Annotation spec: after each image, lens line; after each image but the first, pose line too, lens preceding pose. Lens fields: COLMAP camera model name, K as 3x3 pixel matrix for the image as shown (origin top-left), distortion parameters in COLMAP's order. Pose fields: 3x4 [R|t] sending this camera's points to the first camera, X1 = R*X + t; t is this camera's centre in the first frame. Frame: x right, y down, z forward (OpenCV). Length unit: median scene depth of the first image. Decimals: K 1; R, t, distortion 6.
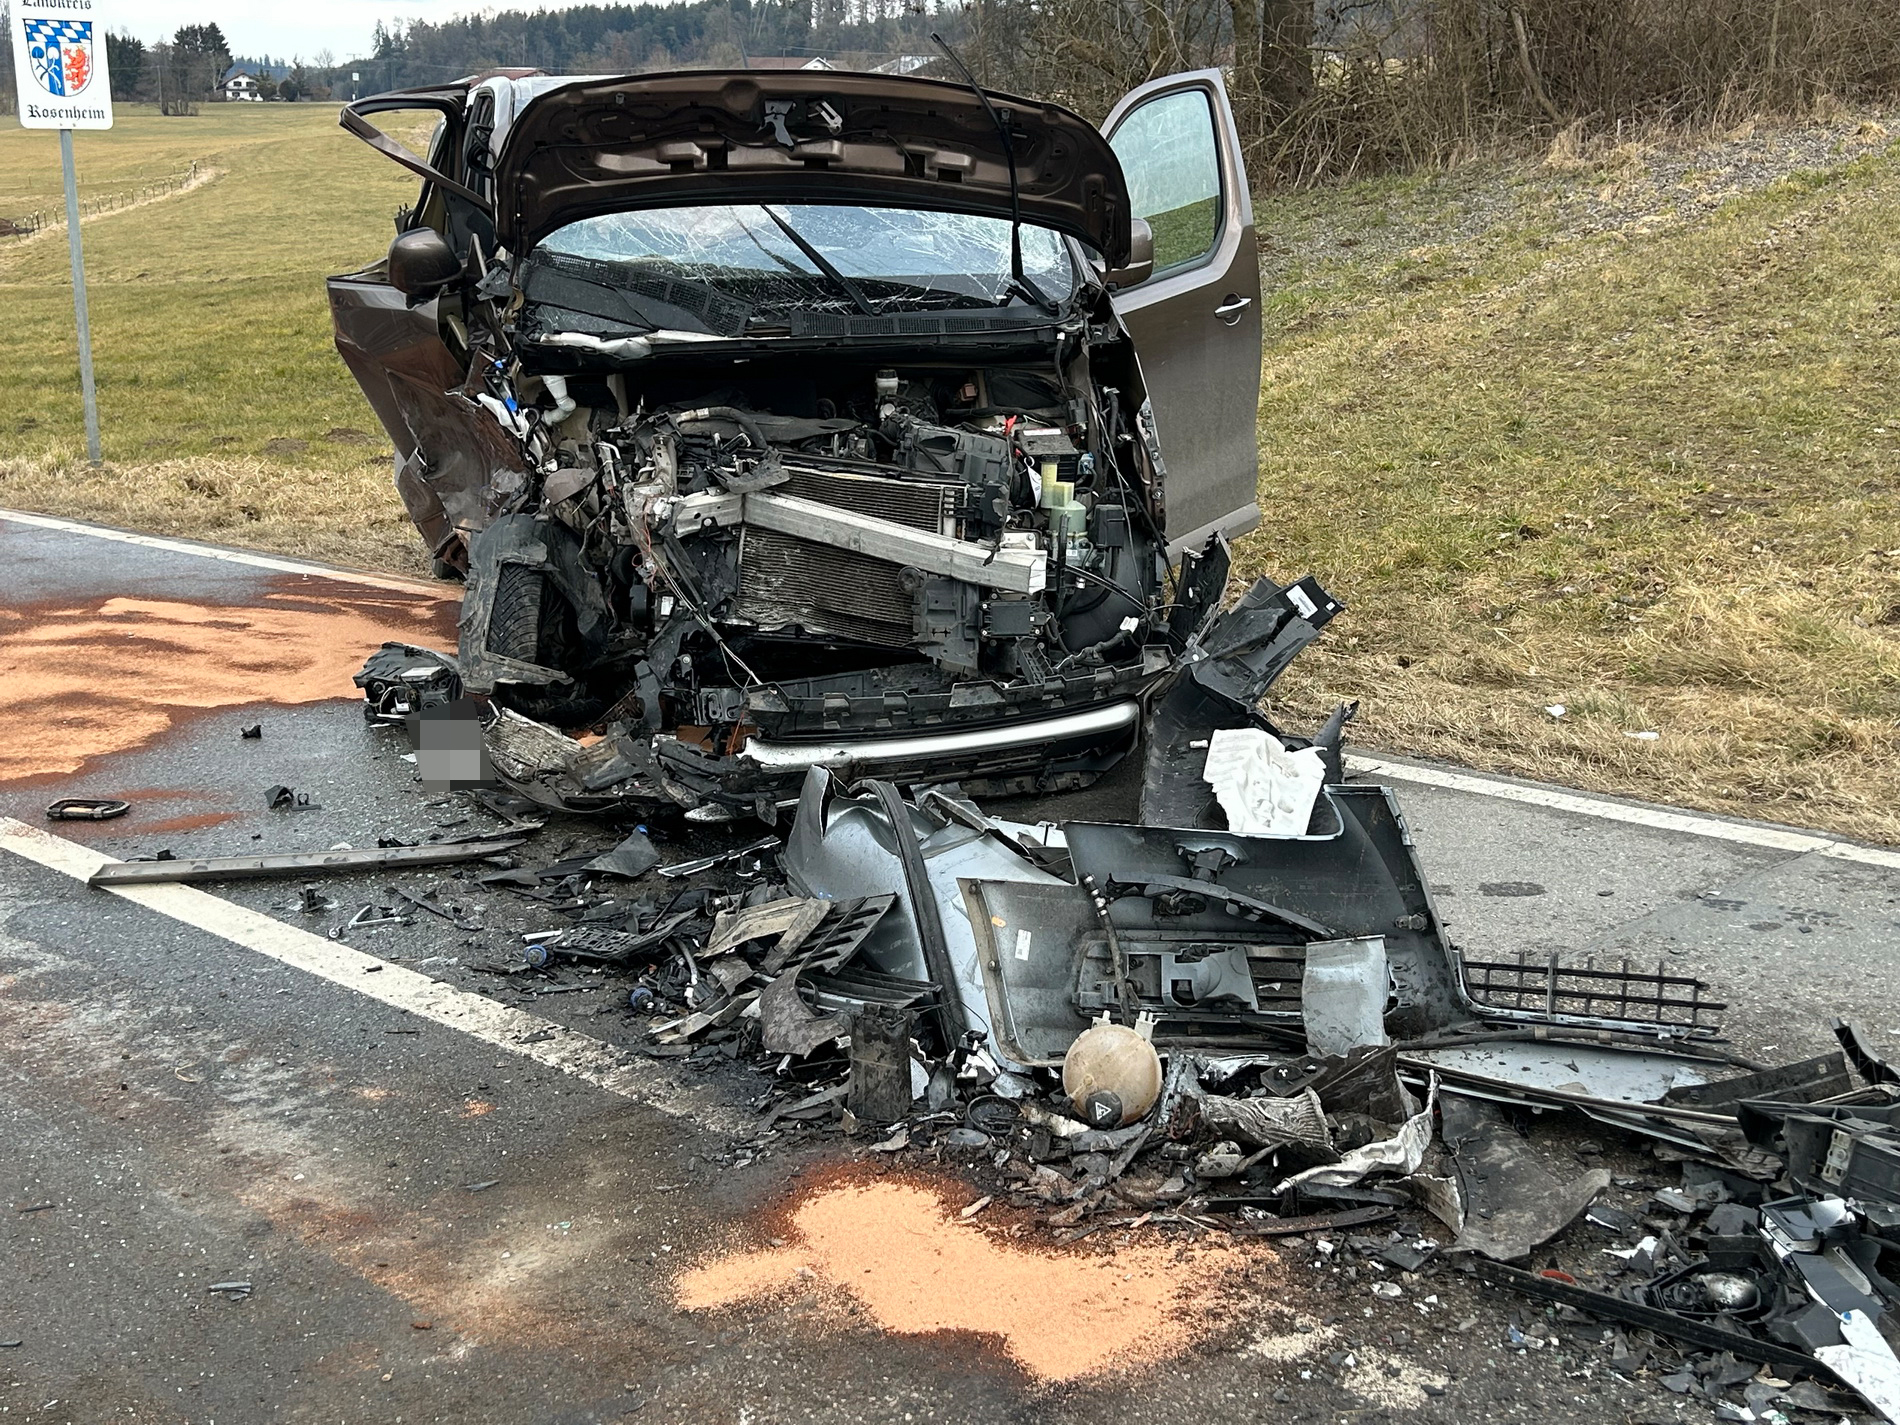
lens RADIAL K [[2205.5, 0, 949.9], [0, 2205.5, 716.4], [0, 0, 1]] dist [0.017465, 0.000000]
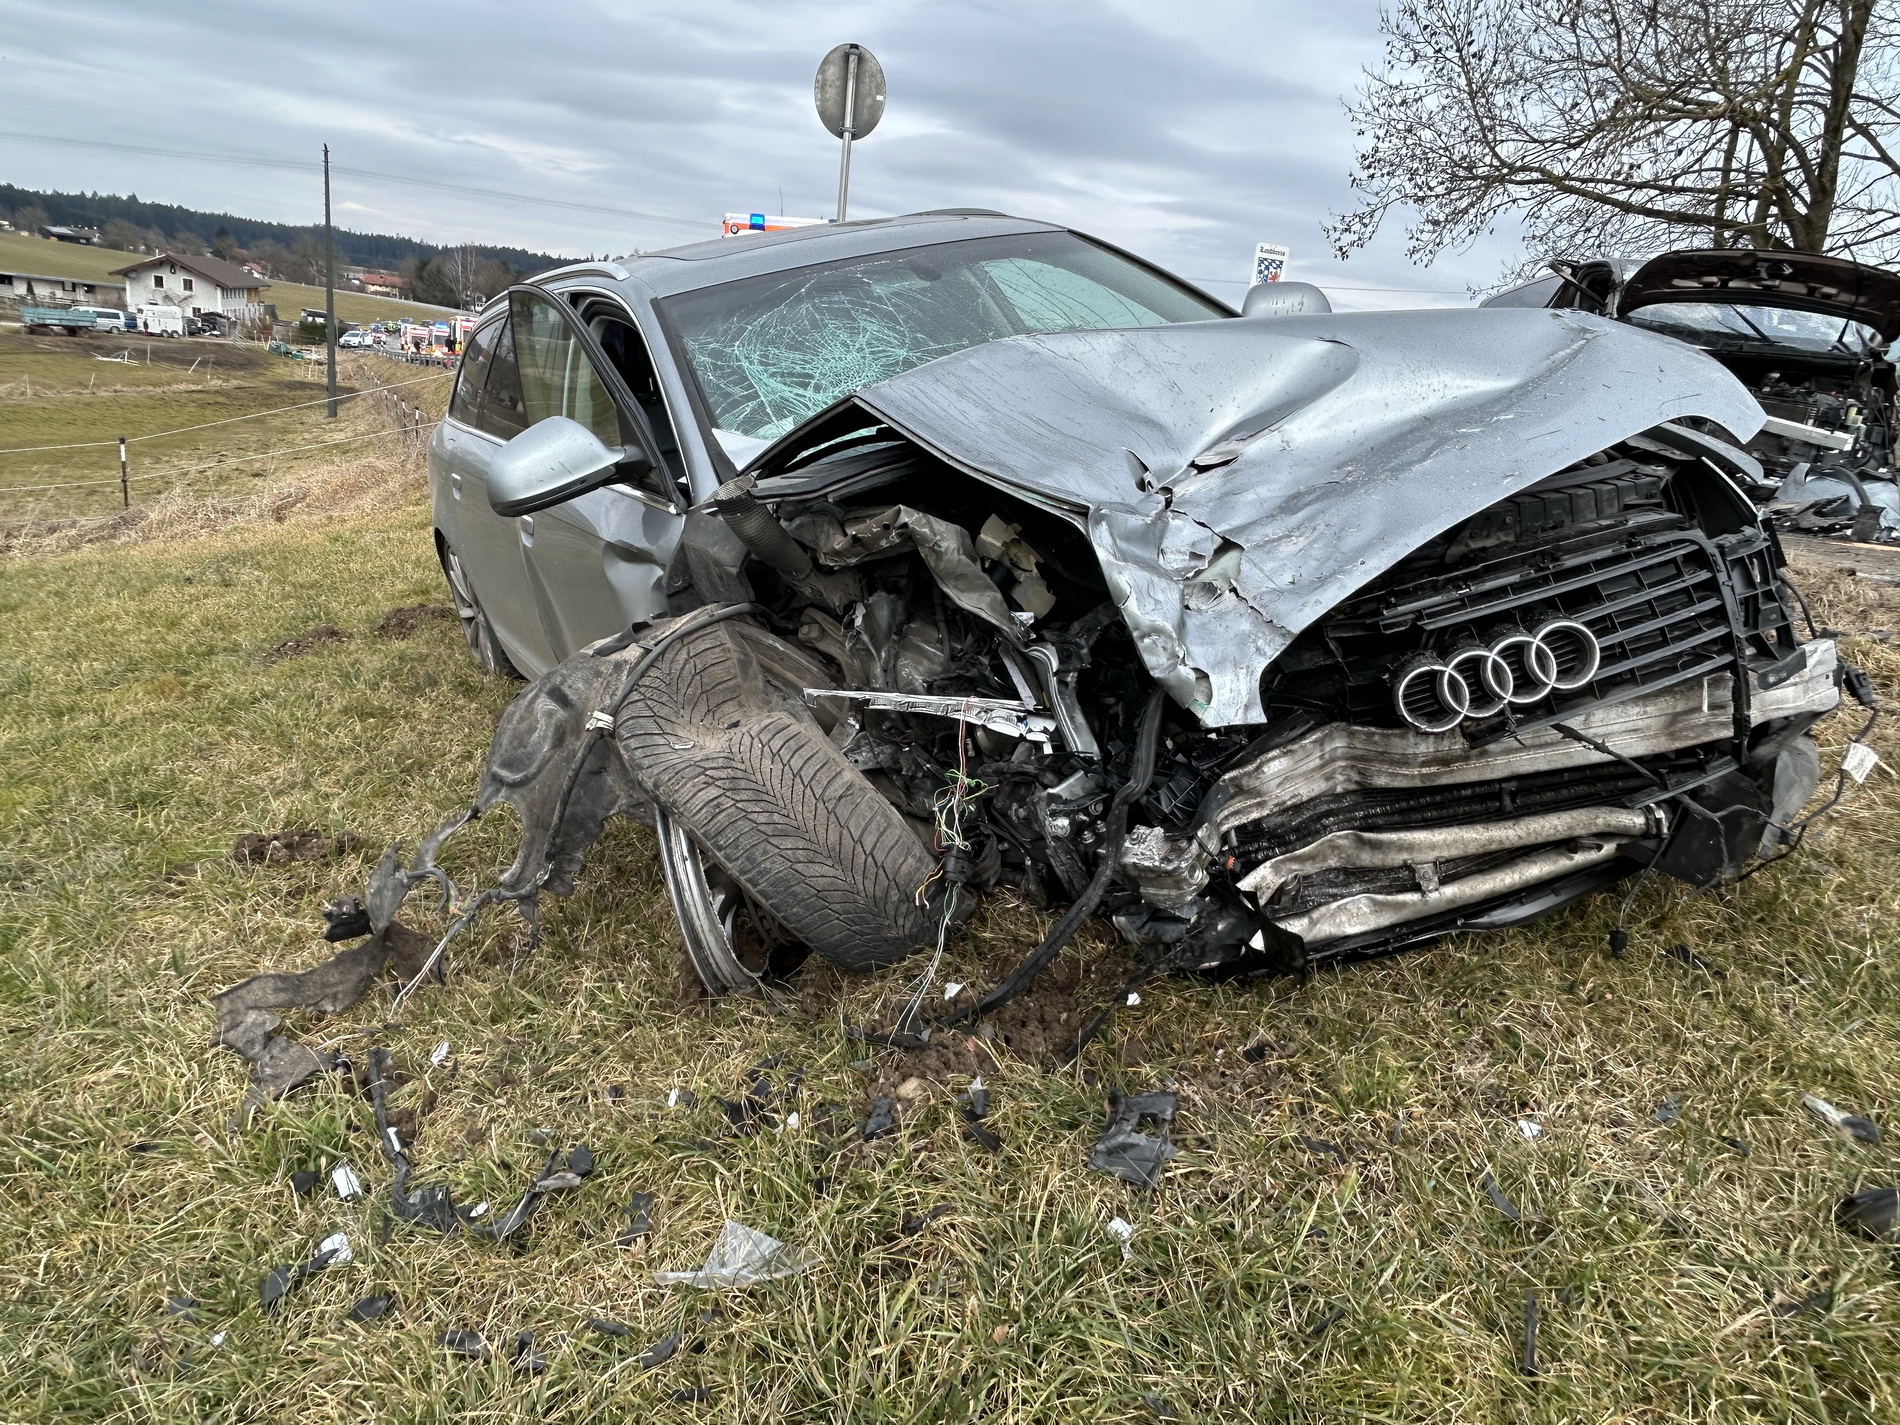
lens RADIAL K [[1215.7, 0, 938.3], [0, 1215.7, 689.8], [0, 0, 1]] dist [-0.020648, 0.013383]
pose [[0.911711, 0.190869, -0.363802, -0.343568], [-0.197129, 0.980169, 0.020230, 0.379182], [0.360449, 0.053272, 0.931256, -0.657012]]
